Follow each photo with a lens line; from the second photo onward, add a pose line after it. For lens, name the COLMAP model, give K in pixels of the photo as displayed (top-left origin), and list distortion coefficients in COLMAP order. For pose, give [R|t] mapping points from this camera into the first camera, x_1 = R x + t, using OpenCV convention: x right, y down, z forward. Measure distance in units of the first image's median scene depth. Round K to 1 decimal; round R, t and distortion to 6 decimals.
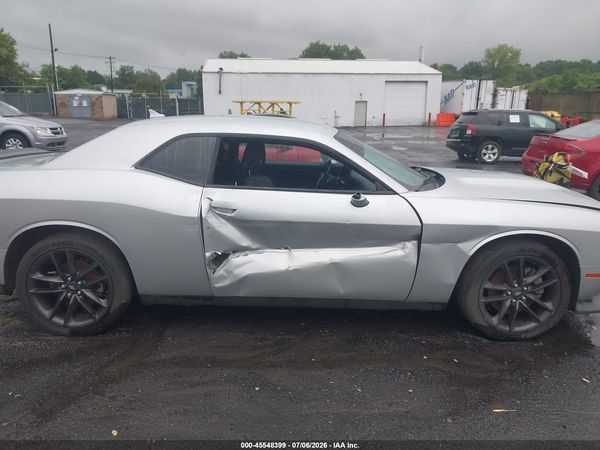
lens RADIAL K [[477.9, 0, 298.8], [0, 477.9, 219.5], [0, 0, 1]] dist [0.014605, -0.014808]
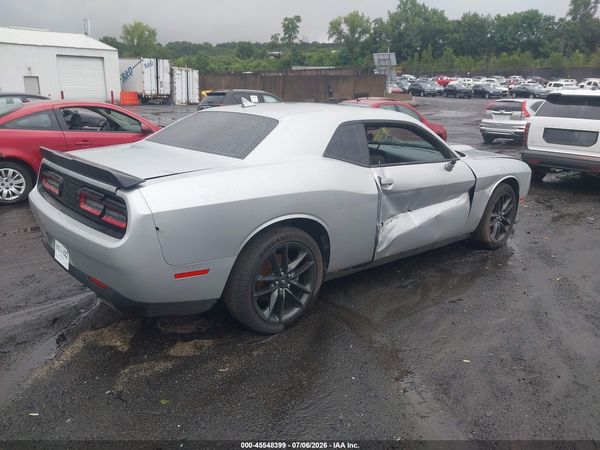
lens RADIAL K [[477.9, 0, 290.7], [0, 477.9, 224.9], [0, 0, 1]] dist [0.014605, -0.014808]
pose [[0.764941, -0.169215, 0.621475, -1.018067], [0.134150, 0.985569, 0.103233, -0.071426], [-0.629975, 0.004404, 0.776603, 0.216416]]
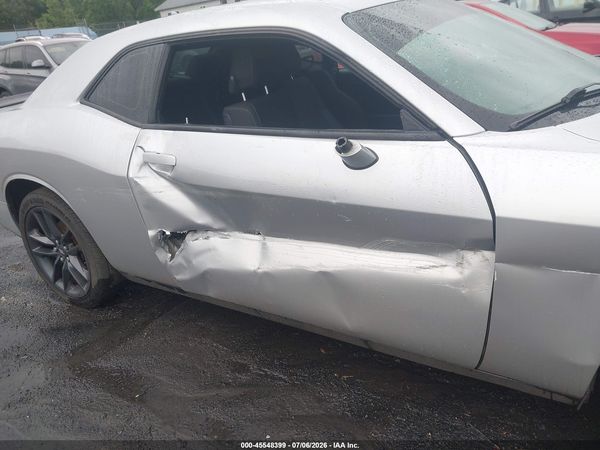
lens RADIAL K [[477.9, 0, 298.8], [0, 477.9, 224.0], [0, 0, 1]] dist [0.014605, -0.014808]
pose [[0.827315, 0.097385, -0.553232, 0.319410], [0.013646, 0.981083, 0.193105, -0.059808], [0.561572, -0.167307, 0.810336, 0.545482]]
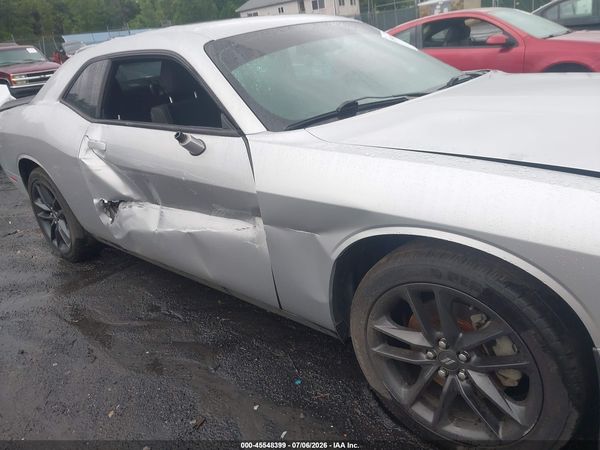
lens RADIAL K [[477.9, 0, 298.5], [0, 477.9, 221.9], [0, 0, 1]] dist [0.014605, -0.014808]
pose [[0.728139, 0.142184, -0.670520, 0.630591], [-0.015435, 0.981401, 0.191346, -0.059027], [0.685255, -0.128977, 0.716792, 0.582814]]
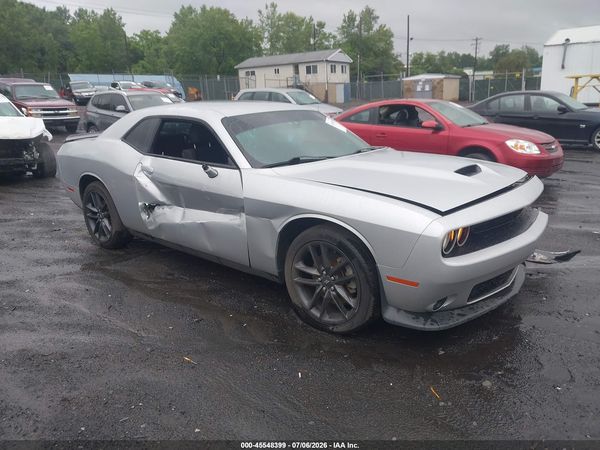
lens RADIAL K [[477.9, 0, 298.0], [0, 477.9, 224.4], [0, 0, 1]] dist [0.014605, -0.014808]
pose [[0.742895, 0.137634, -0.655106, 1.004318], [-0.108173, 0.990455, 0.085421, -0.033792], [0.660611, 0.007406, 0.750692, 0.242530]]
